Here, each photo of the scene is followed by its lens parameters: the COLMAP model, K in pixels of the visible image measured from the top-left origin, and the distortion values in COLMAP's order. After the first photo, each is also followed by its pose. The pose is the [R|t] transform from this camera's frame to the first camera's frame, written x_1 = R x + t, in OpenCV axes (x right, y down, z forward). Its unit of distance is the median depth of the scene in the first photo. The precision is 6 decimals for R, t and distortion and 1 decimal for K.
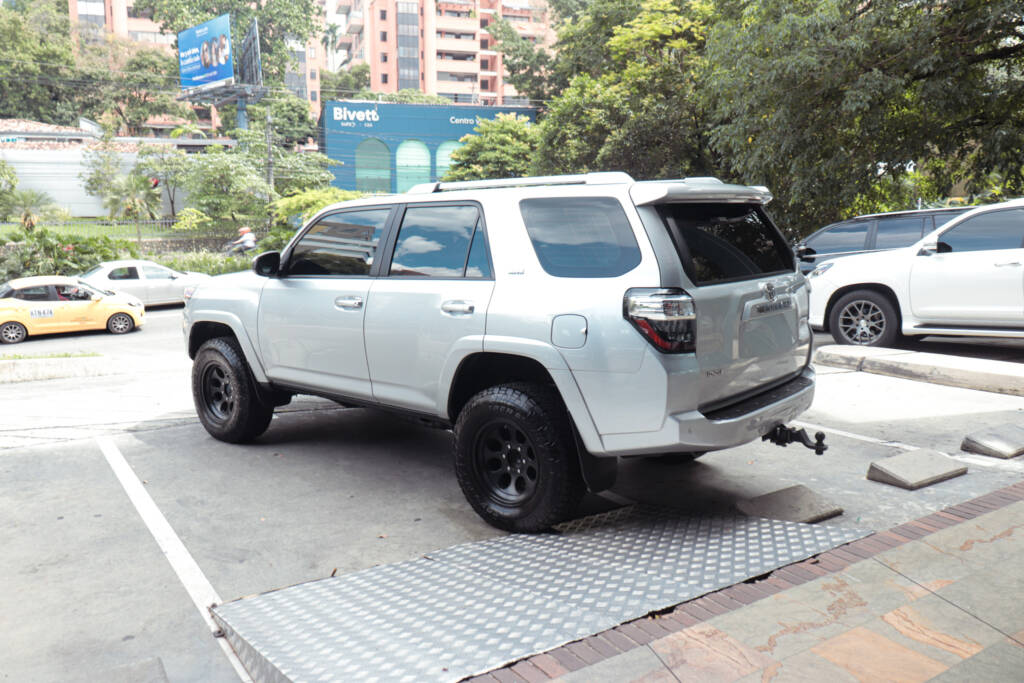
lens RADIAL K [[830.9, 0, 512.0], [0, 830.9, 341.5], [0, 0, 1]] dist [0.002257, -0.006497]
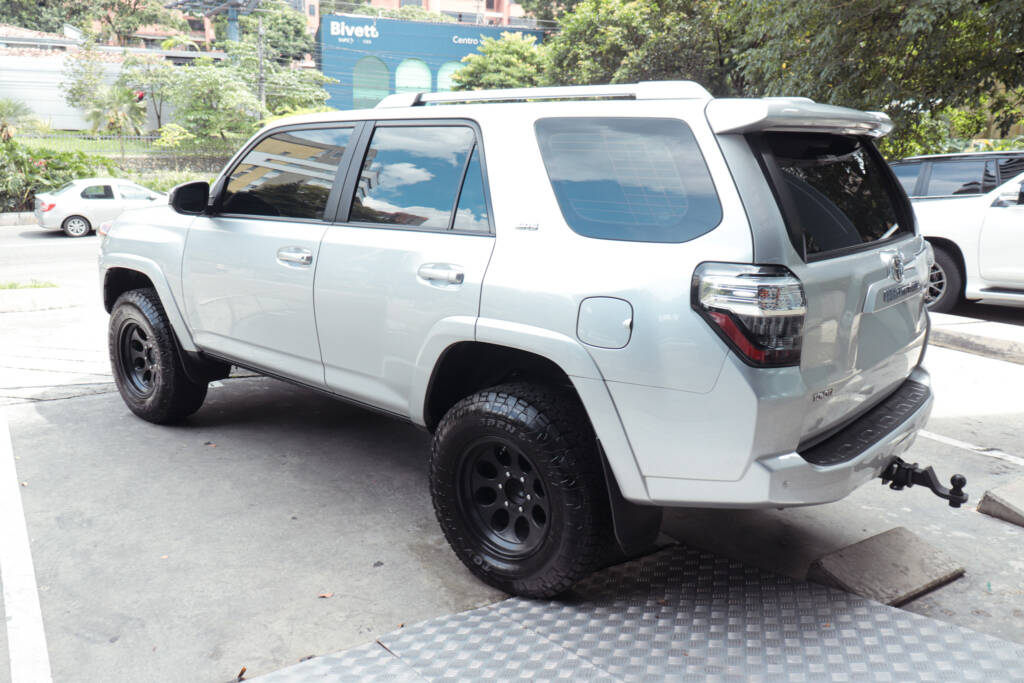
lens RADIAL K [[830.9, 0, 512.0], [0, 830.9, 341.5], [0, 0, 1]] dist [0.002257, -0.006497]
pose [[0.999468, 0.032217, 0.005049, -0.000993], [-0.032526, 0.995981, 0.083454, -0.006228], [-0.002340, -0.083574, 0.996499, 0.042142]]
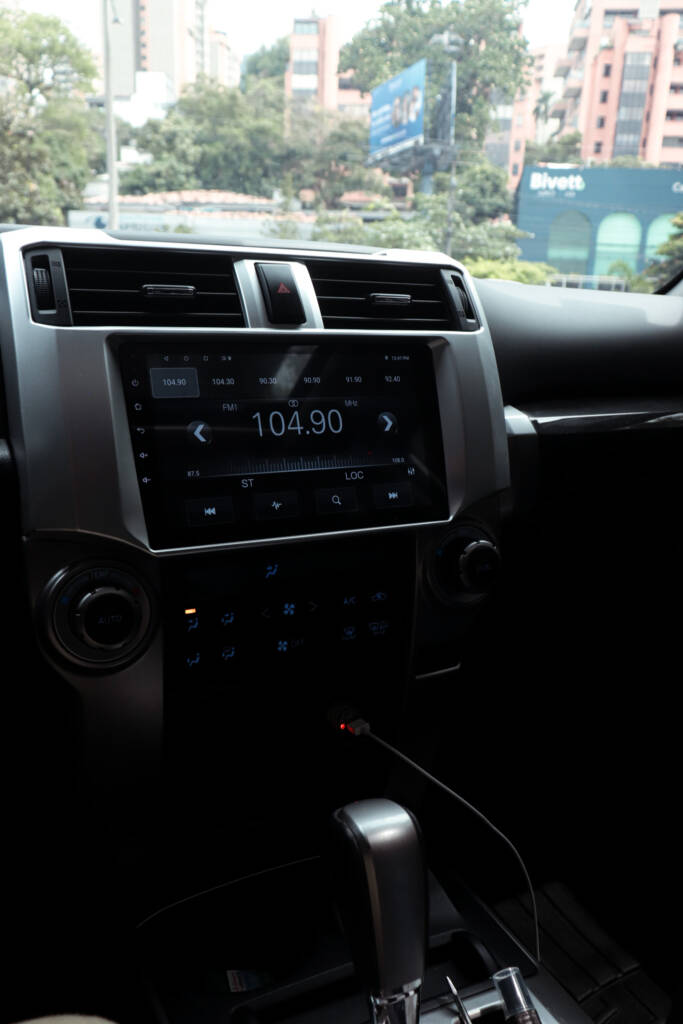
lens RADIAL K [[849.6, 0, 341.5], [0, 849.6, 512.0], [0, 0, 1]] dist [-0.053138, 0.152228]
pose [[0.913805, 0.137397, -0.382208, -0.019871], [-0.103083, 0.988687, 0.108959, -0.014876], [0.392854, -0.060168, 0.917630, 0.173776]]
